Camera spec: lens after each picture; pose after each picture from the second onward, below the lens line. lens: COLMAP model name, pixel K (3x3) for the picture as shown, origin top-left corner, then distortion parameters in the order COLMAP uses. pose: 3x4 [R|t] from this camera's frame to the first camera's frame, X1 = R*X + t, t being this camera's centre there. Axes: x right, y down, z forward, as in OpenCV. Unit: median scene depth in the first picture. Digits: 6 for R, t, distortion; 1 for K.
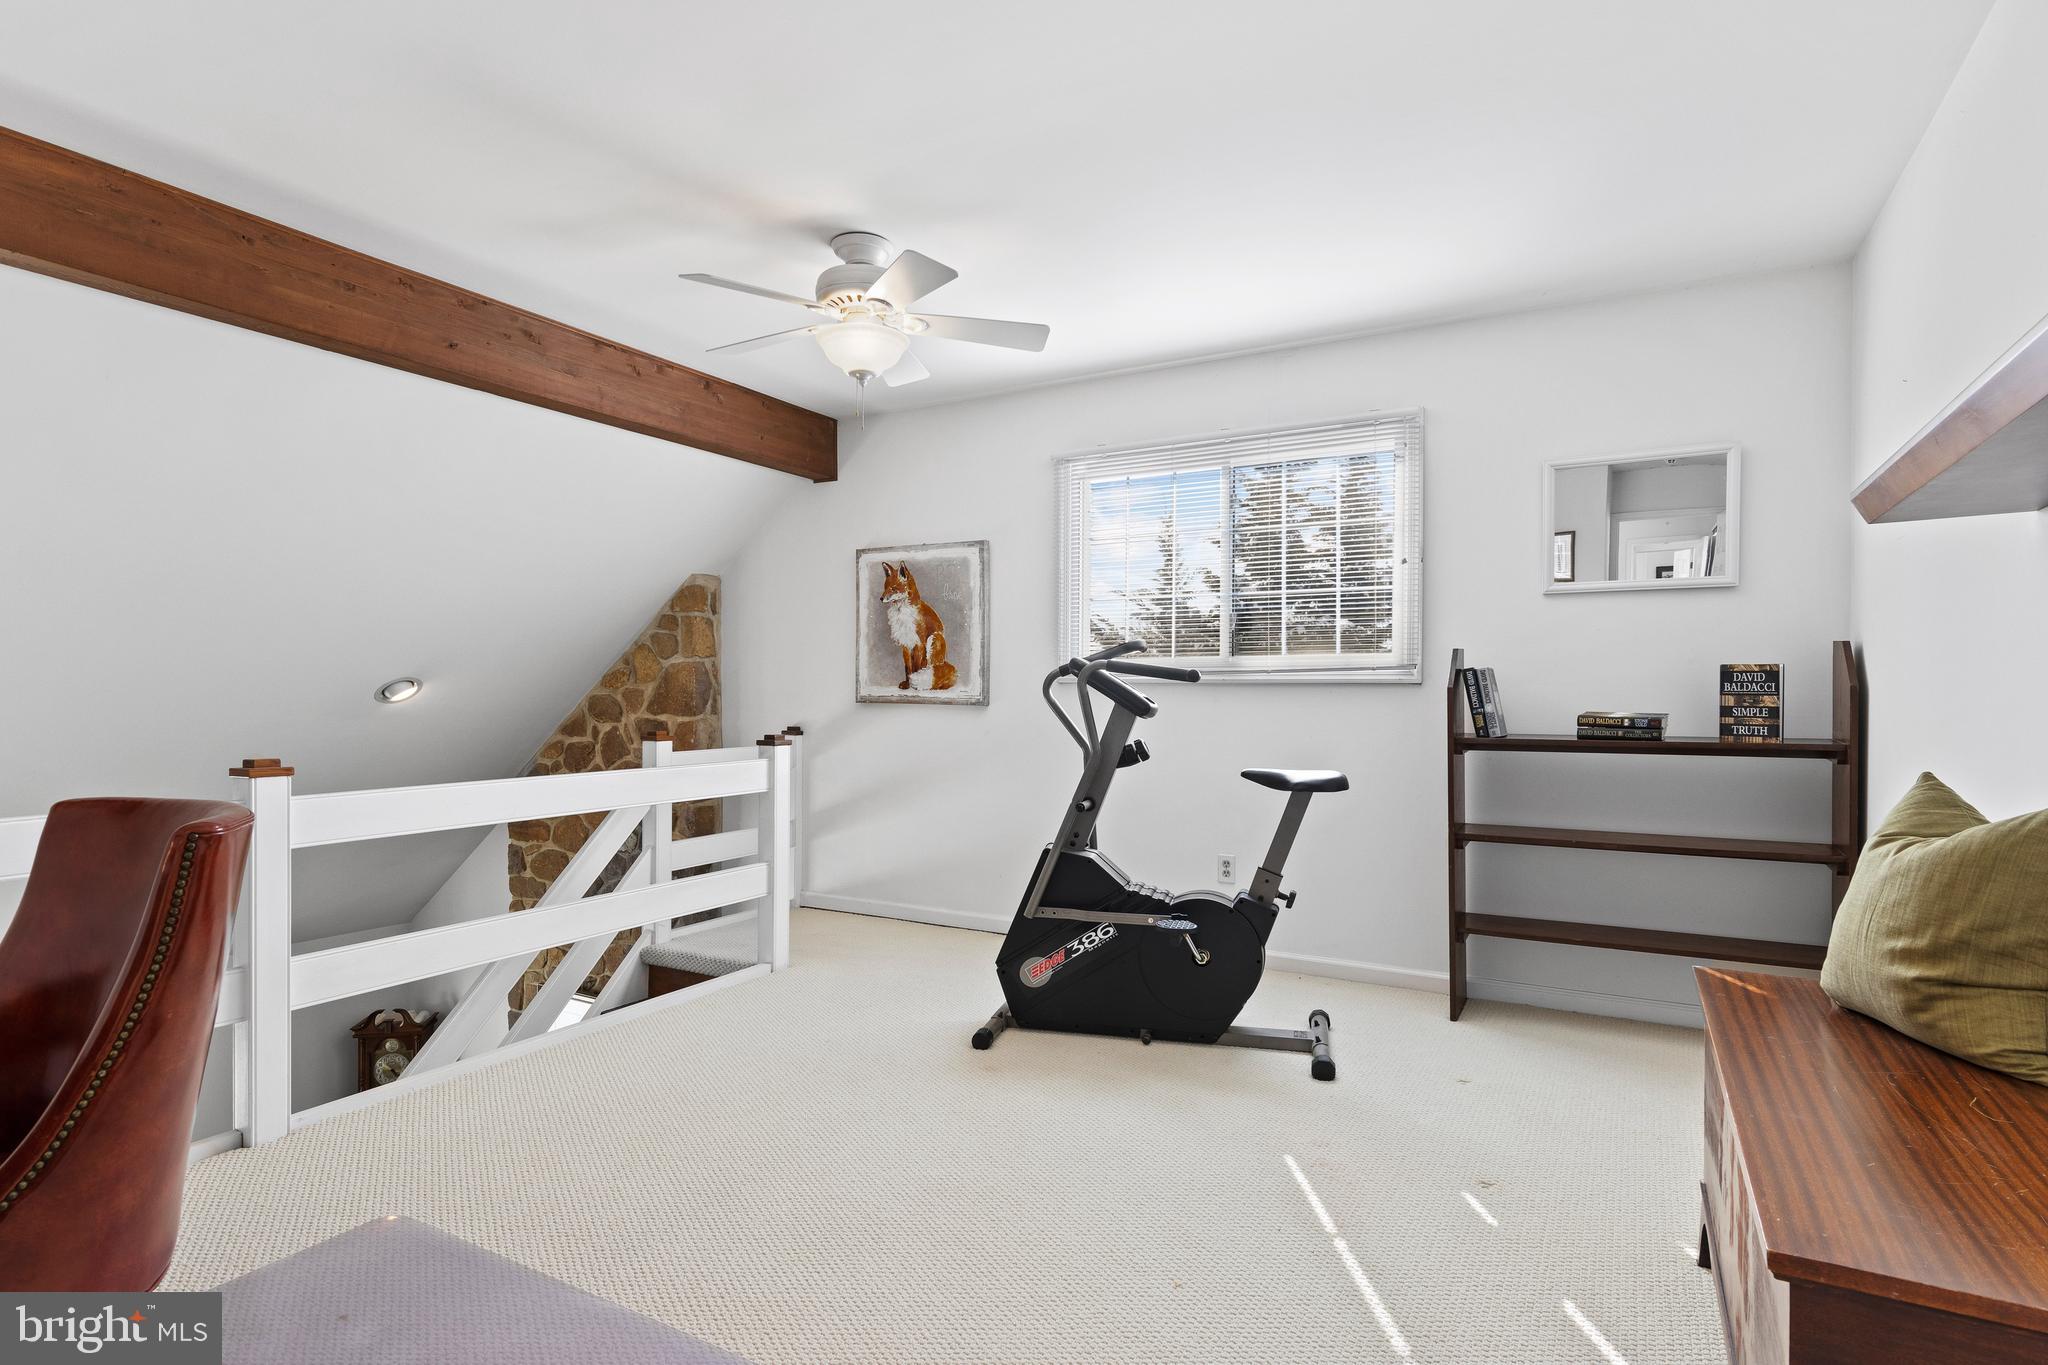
lens RADIAL K [[1046.3, 0, 1022.6], [0, 1046.3, 691.6], [0, 0, 1]] dist [0.011256, -0.001442]
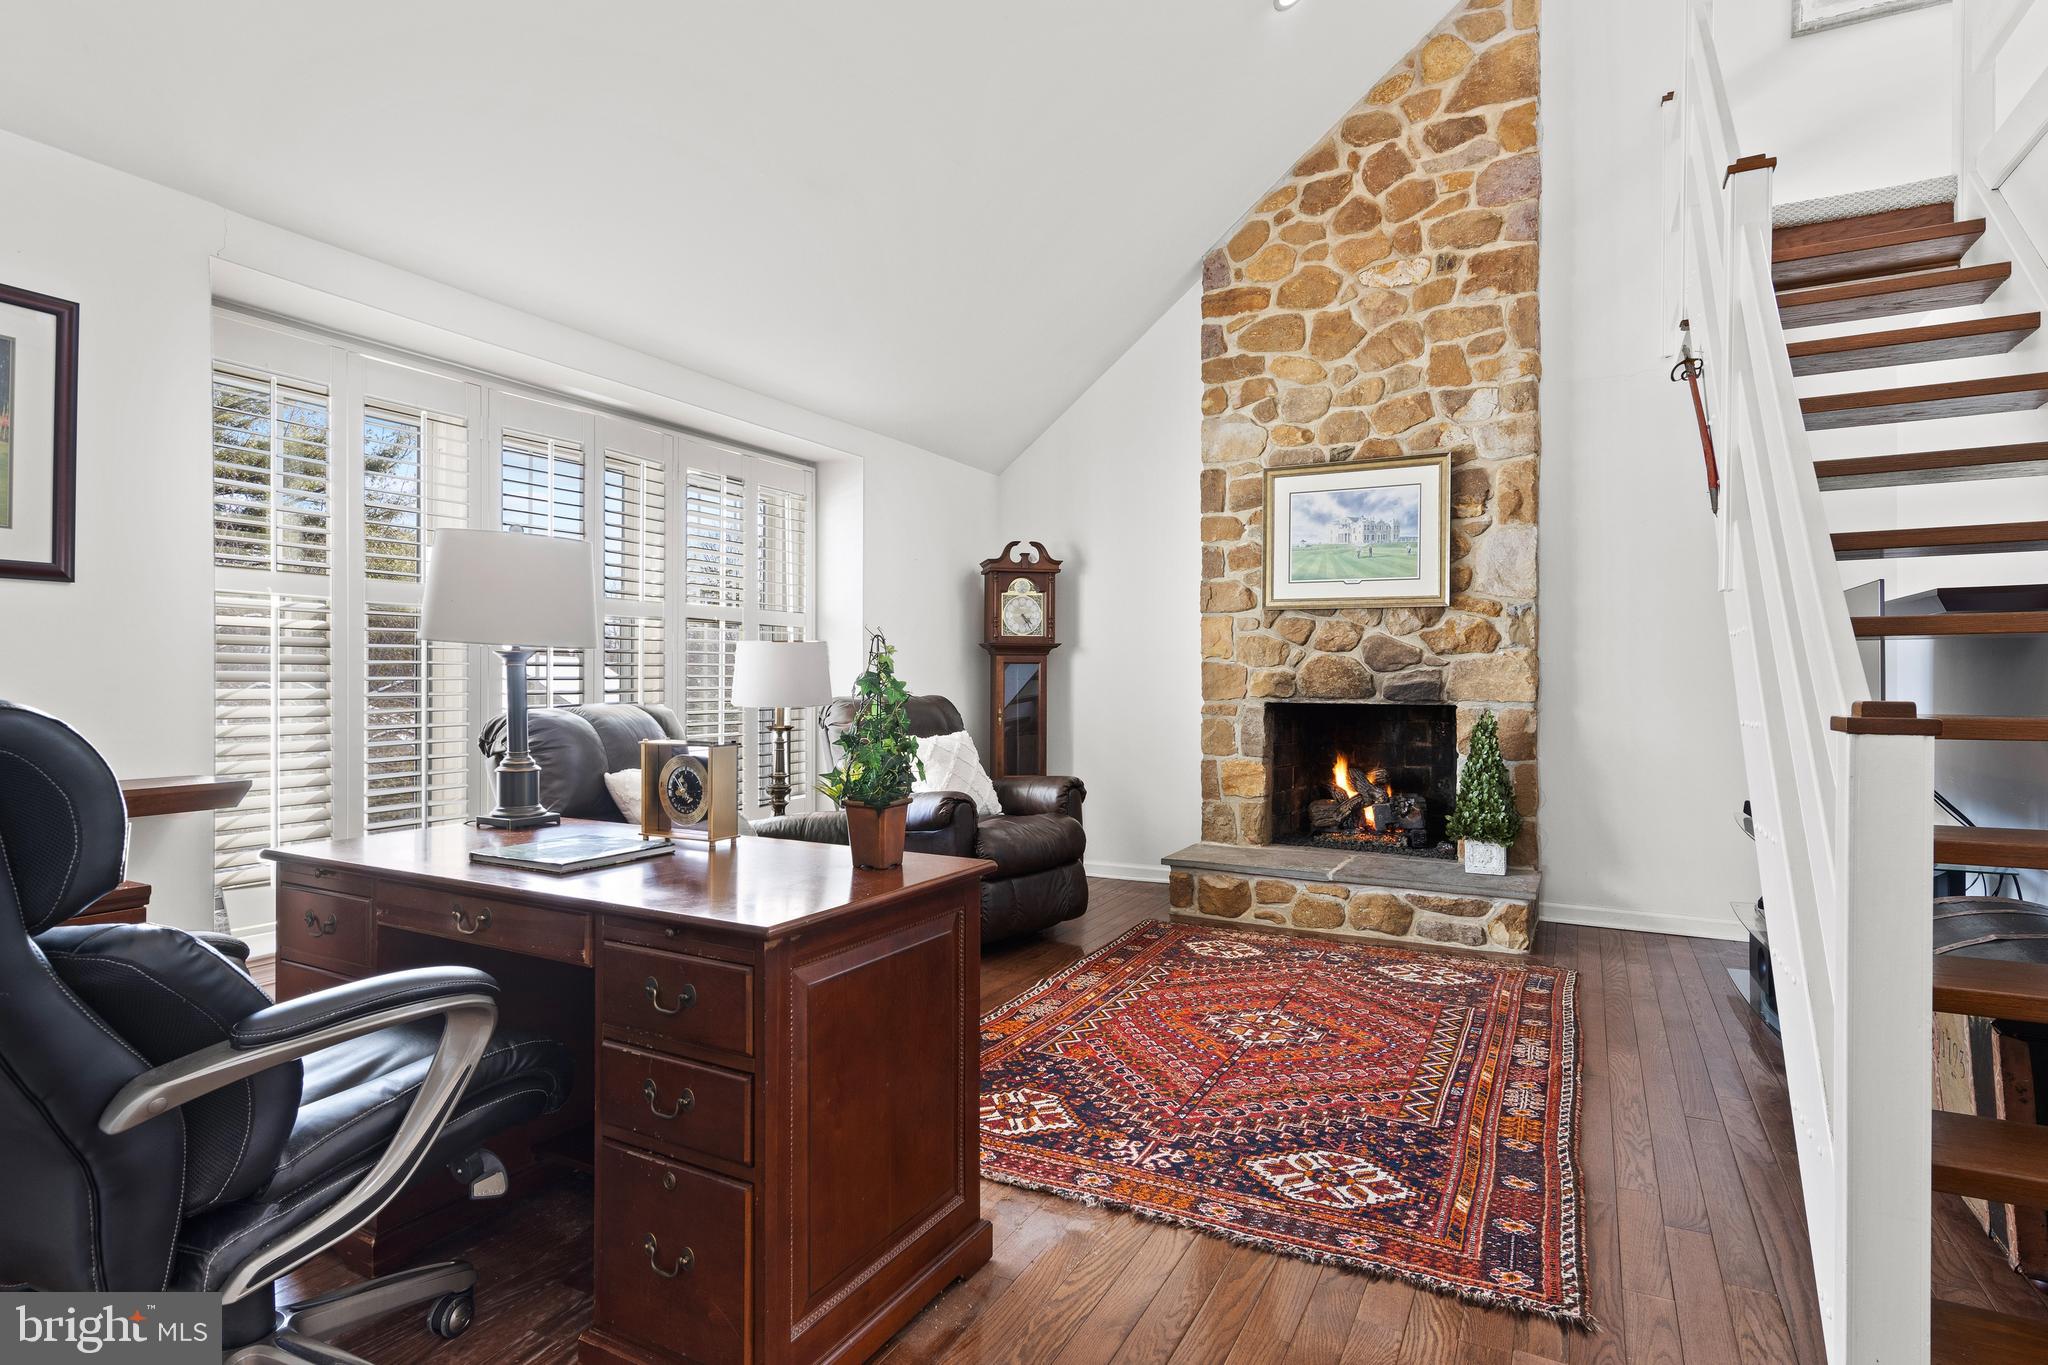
lens RADIAL K [[1054.0, 0, 1031.6], [0, 1054.0, 655.0], [0, 0, 1]] dist [0.010758, -0.000196]
pose [[0.999797, 0.001323, 0.020123, -0.697733], [-0.001144, 0.999959, -0.008934, 0.457987], [-0.020134, 0.008909, 0.999758, 0.147340]]
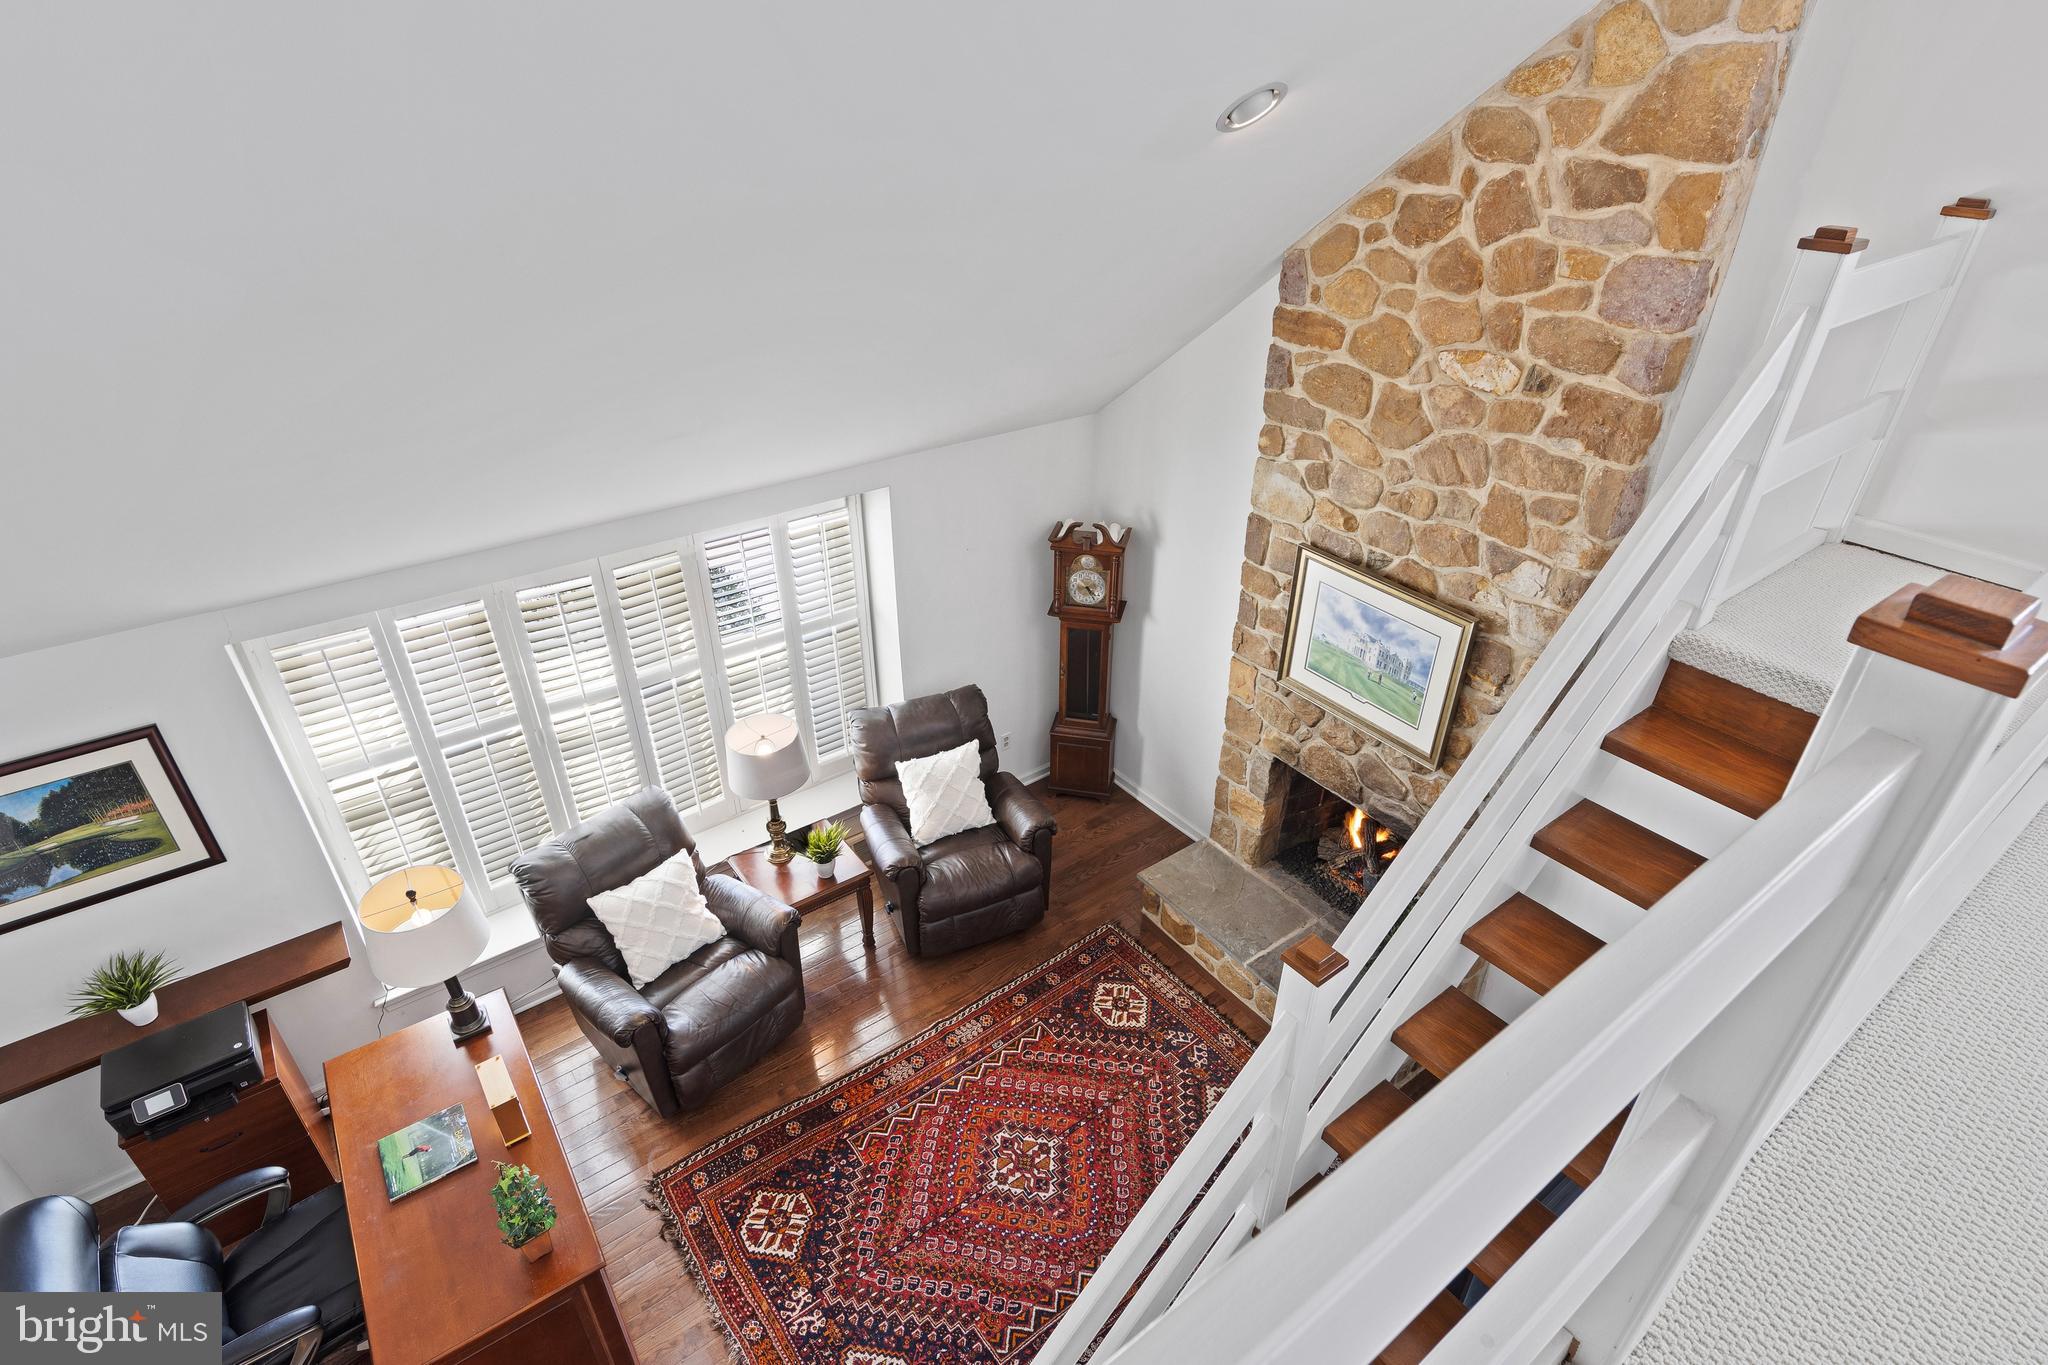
lens RADIAL K [[1046.3, 0, 1022.6], [0, 1046.3, 691.6], [0, 0, 1]] dist [0.011256, -0.001442]
pose [[0.911337, 0.217418, -0.349563, -0.372406], [-0.001783, 0.851230, 0.524790, -0.026480], [0.411658, -0.477638, 0.776145, 0.298554]]
